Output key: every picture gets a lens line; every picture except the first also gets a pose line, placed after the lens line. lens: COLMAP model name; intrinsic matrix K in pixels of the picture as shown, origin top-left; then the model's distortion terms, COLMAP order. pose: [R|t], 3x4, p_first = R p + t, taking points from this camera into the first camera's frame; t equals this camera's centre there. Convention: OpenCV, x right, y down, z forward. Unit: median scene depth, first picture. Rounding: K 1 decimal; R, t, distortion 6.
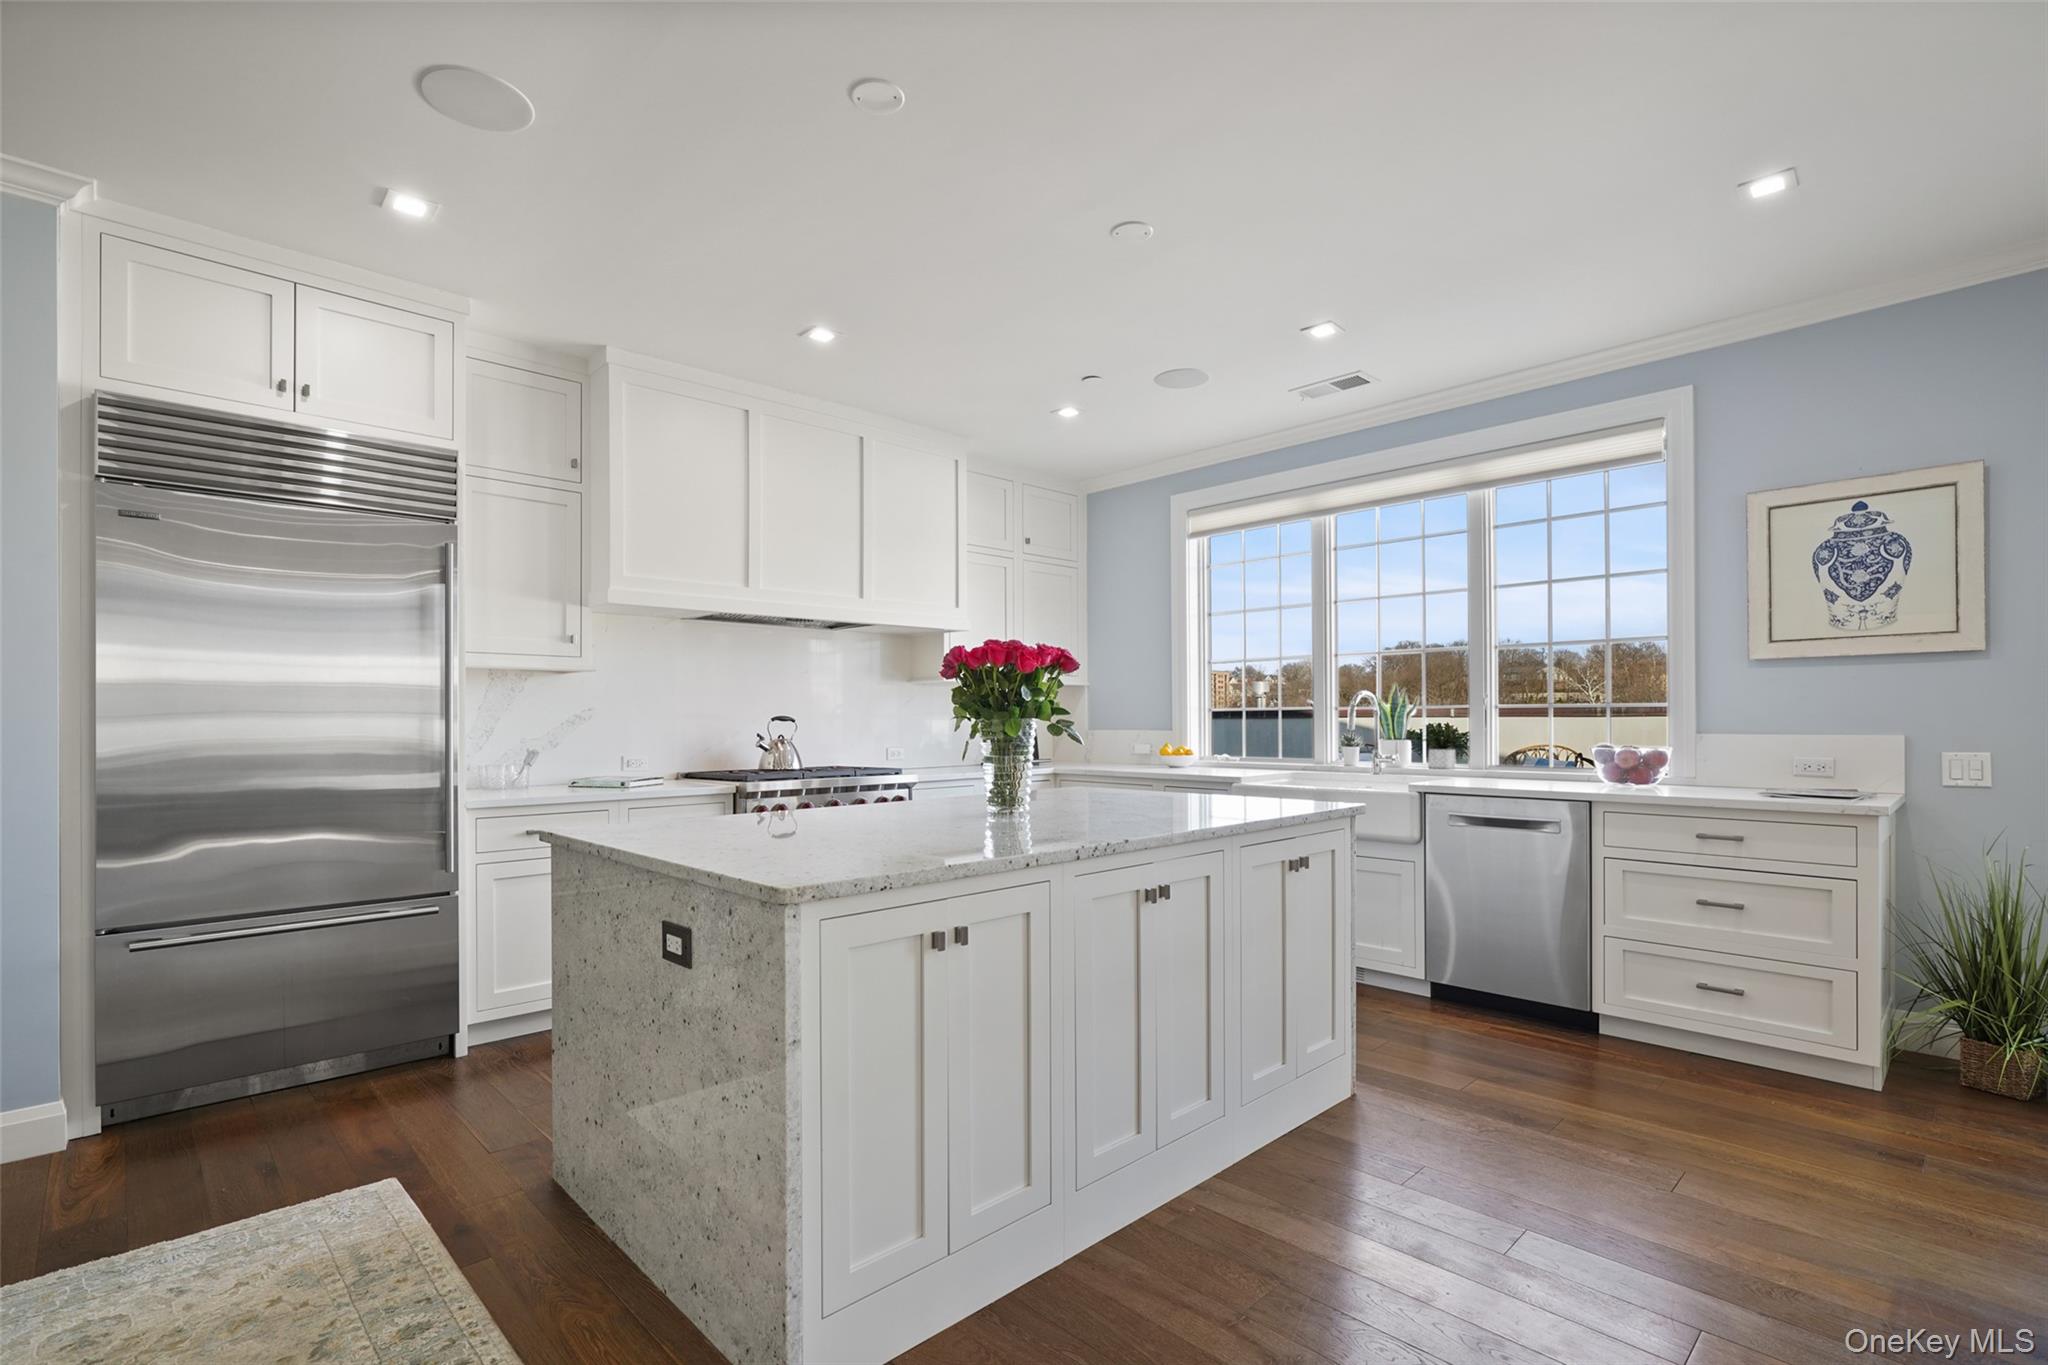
lens RADIAL K [[944.1, 0, 999.9], [0, 944.1, 719.3], [0, 0, 1]] dist [-0.006685, 0.002648]
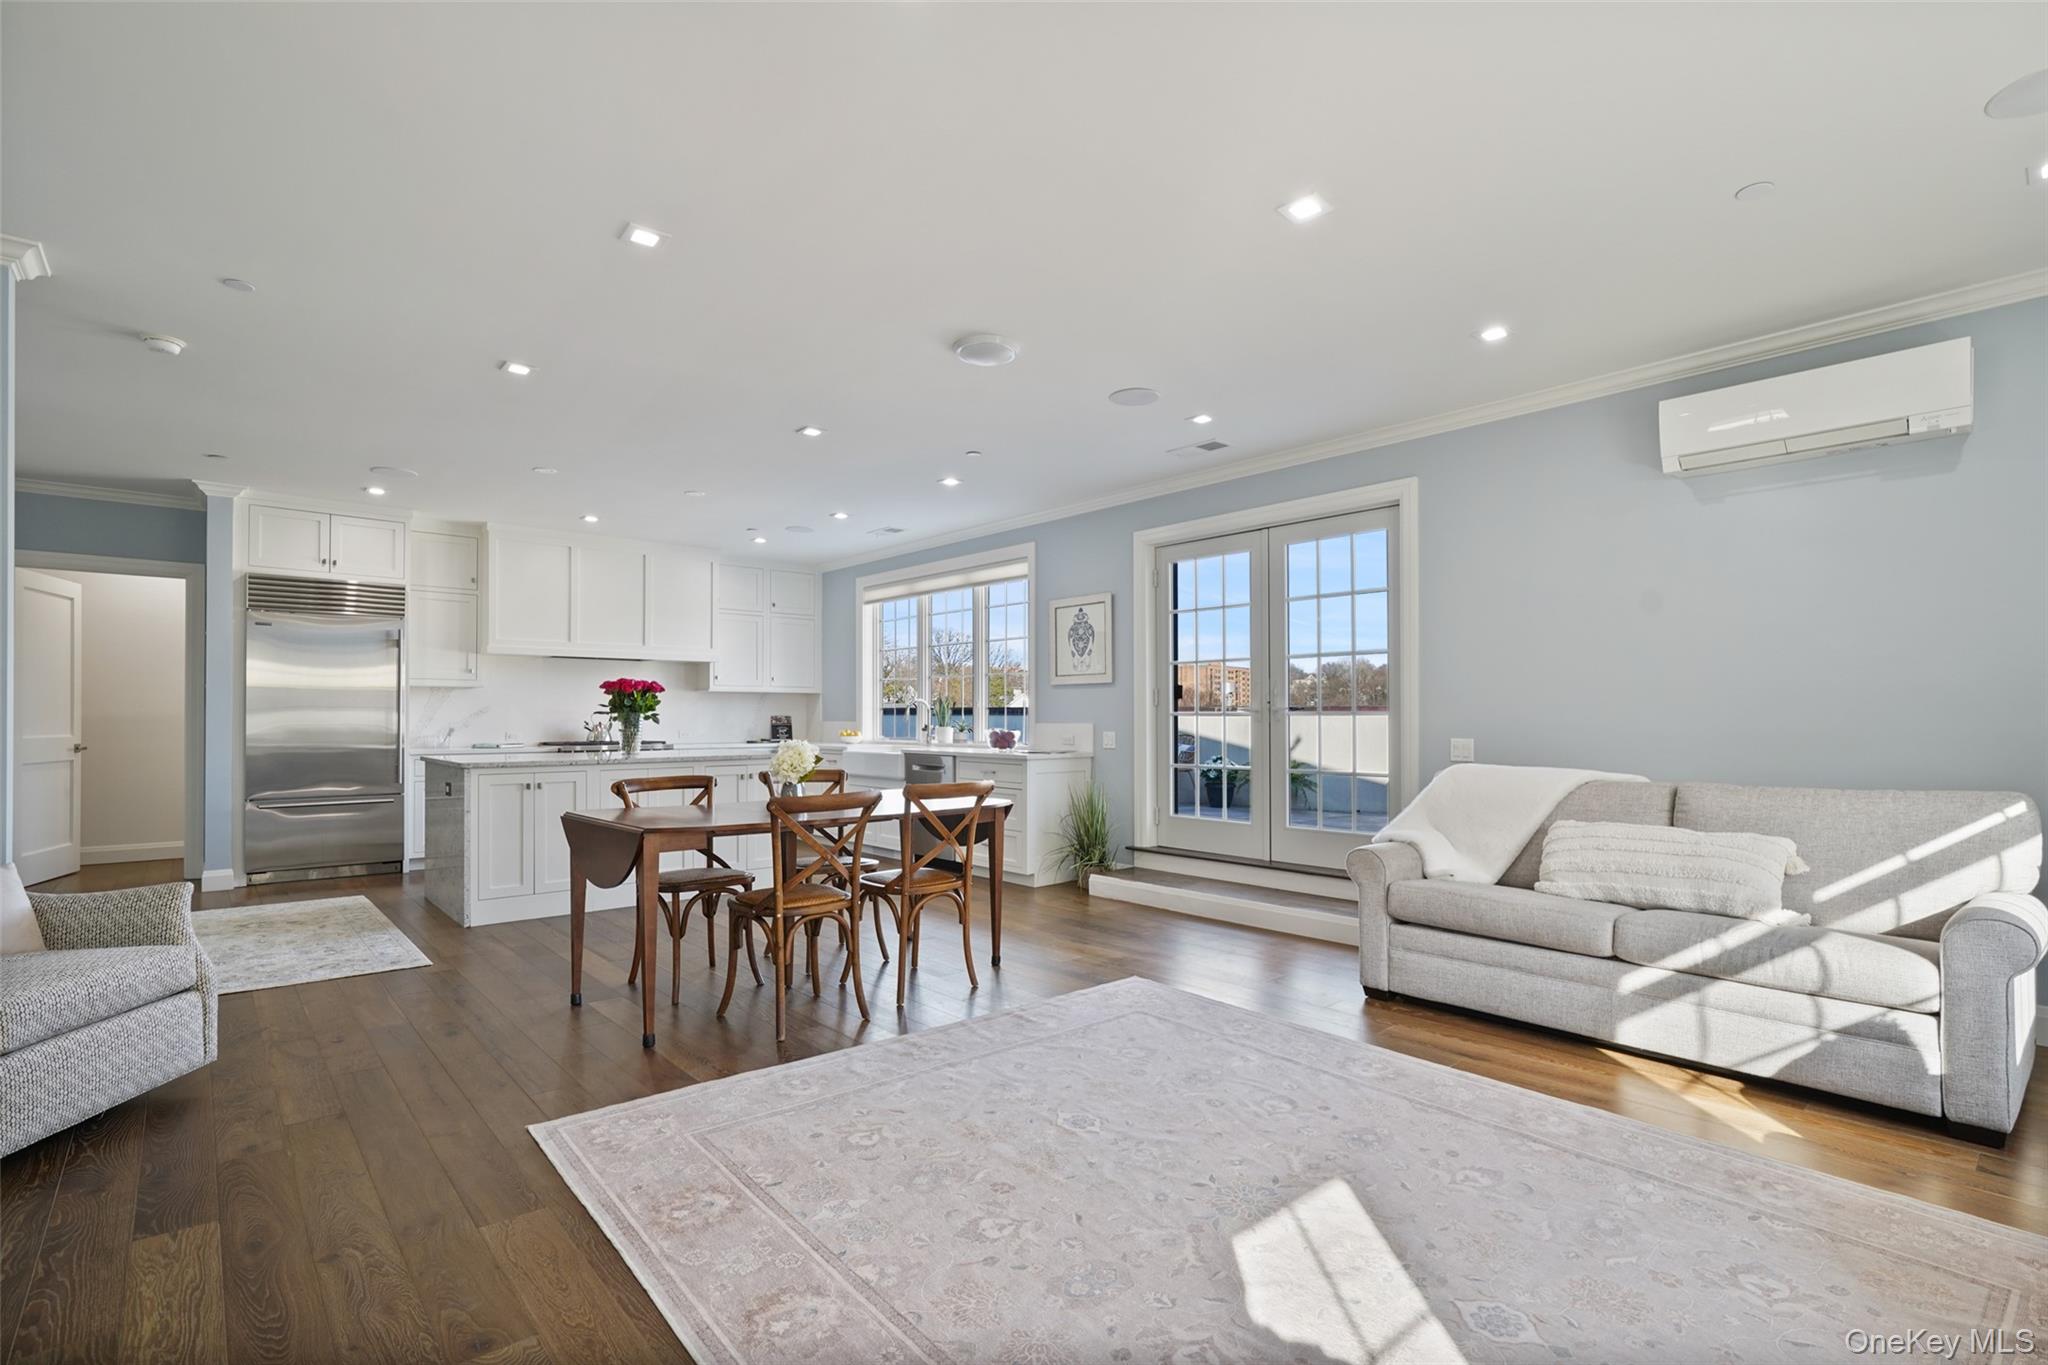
lens RADIAL K [[944.1, 0, 1003.8], [0, 944.1, 713.6], [0, 0, 1]] dist [-0.006685, 0.002648]
pose [[0.998875, 0.005697, -0.047079, 0.769241], [-0.005905, 0.999973, -0.004274, 0.004569], [0.047053, 0.004548, 0.998882, -0.929989]]
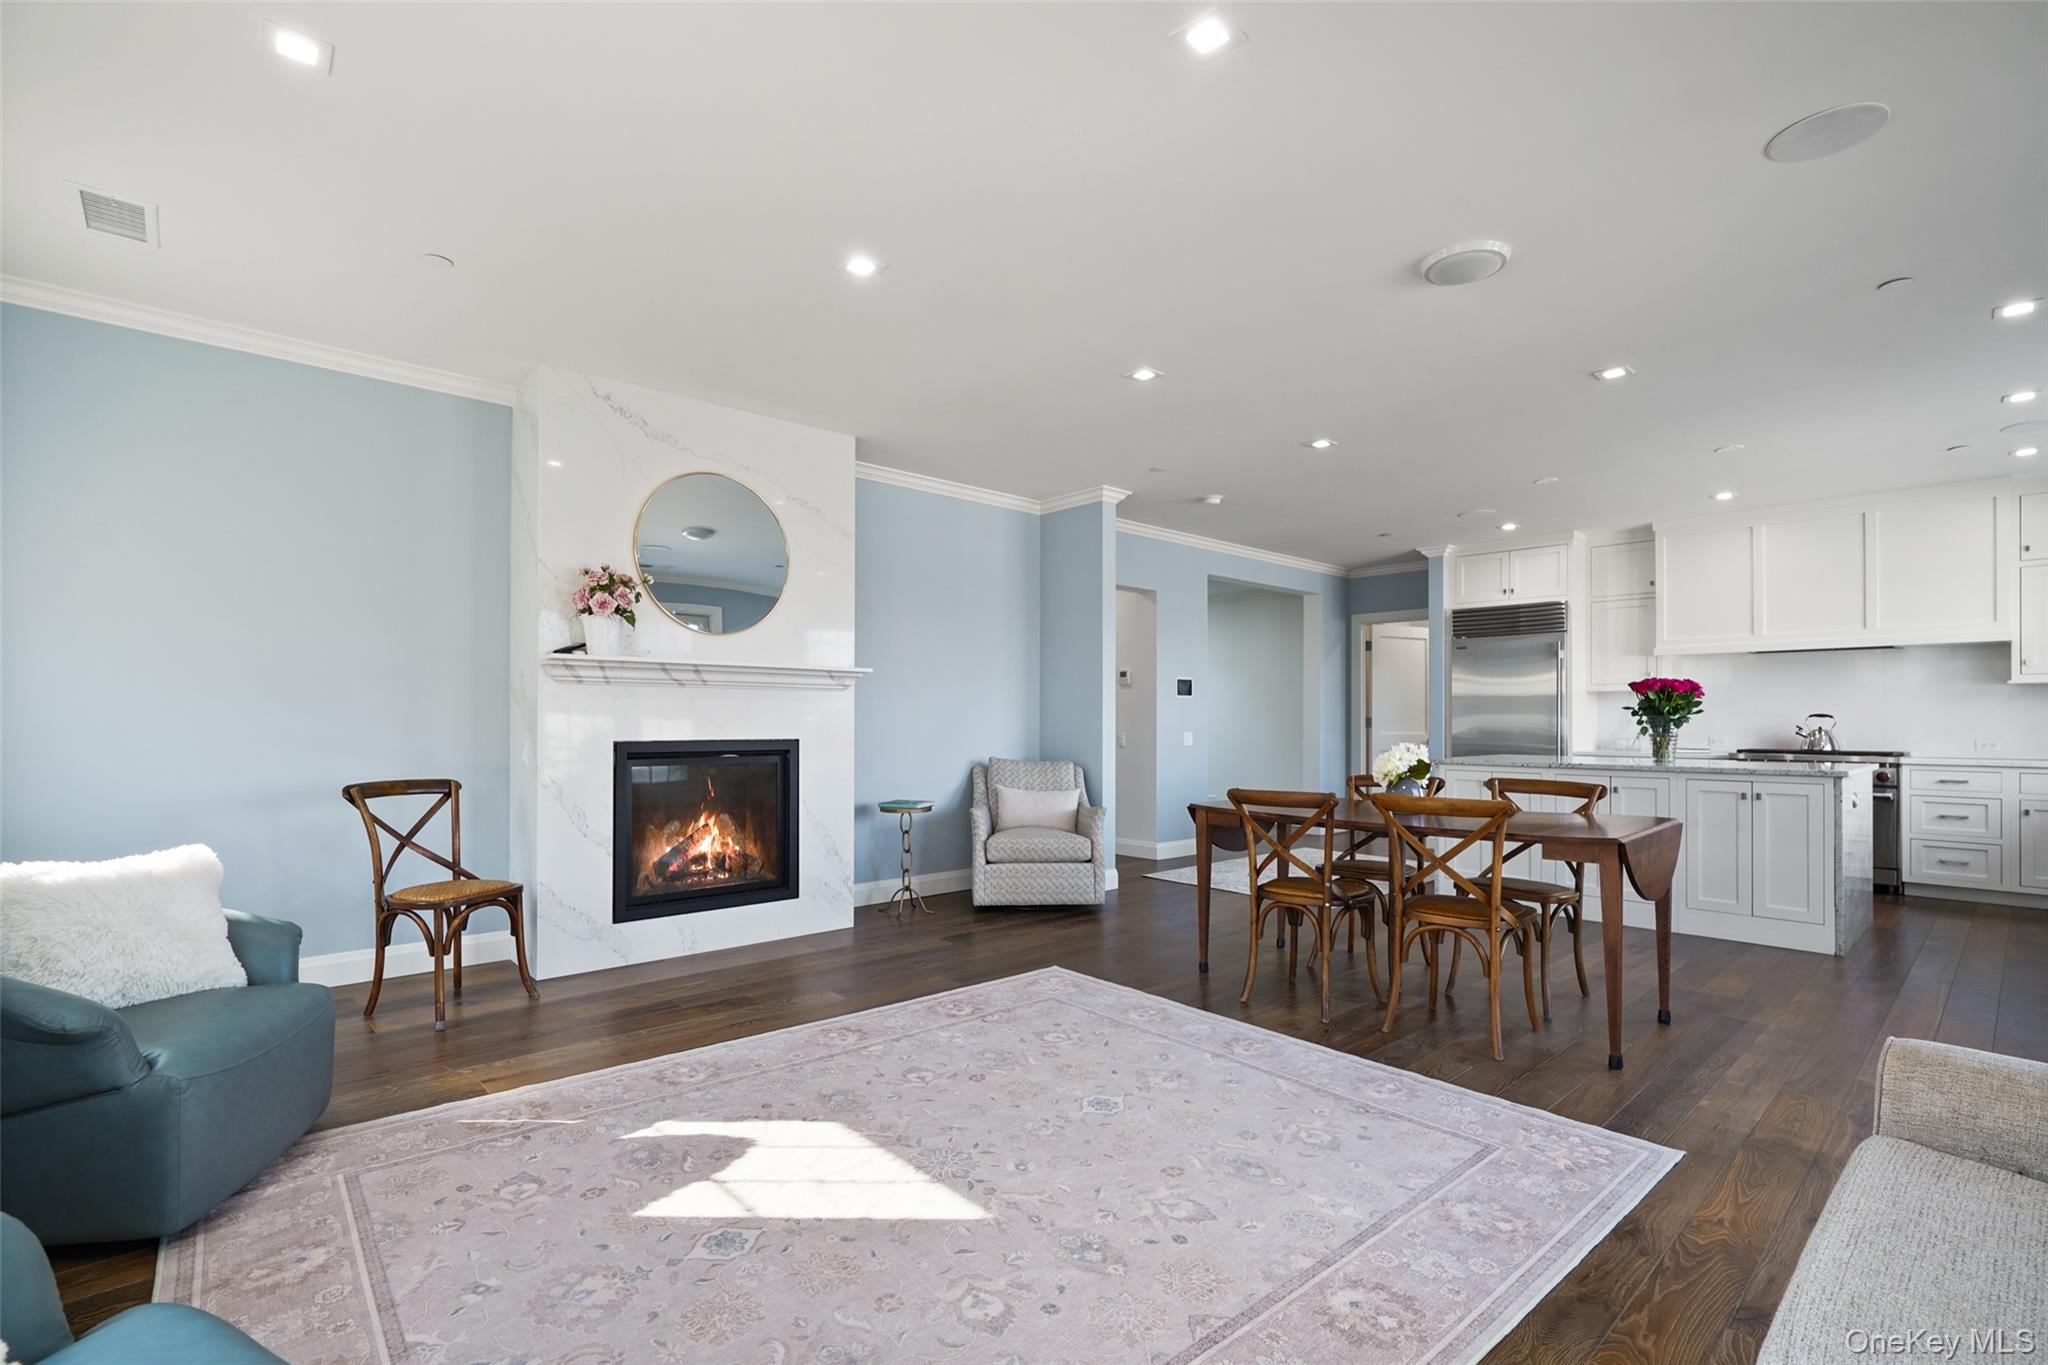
lens RADIAL K [[944.1, 0, 1045.3], [0, 944.1, 707.6], [0, 0, 1]] dist [-0.006685, 0.002648]
pose [[-0.004357, -0.006846, -0.999967, 1.556103], [-0.002654, 0.999973, -0.006835, 0.000224], [0.999987, 0.002624, -0.004375, -0.247507]]
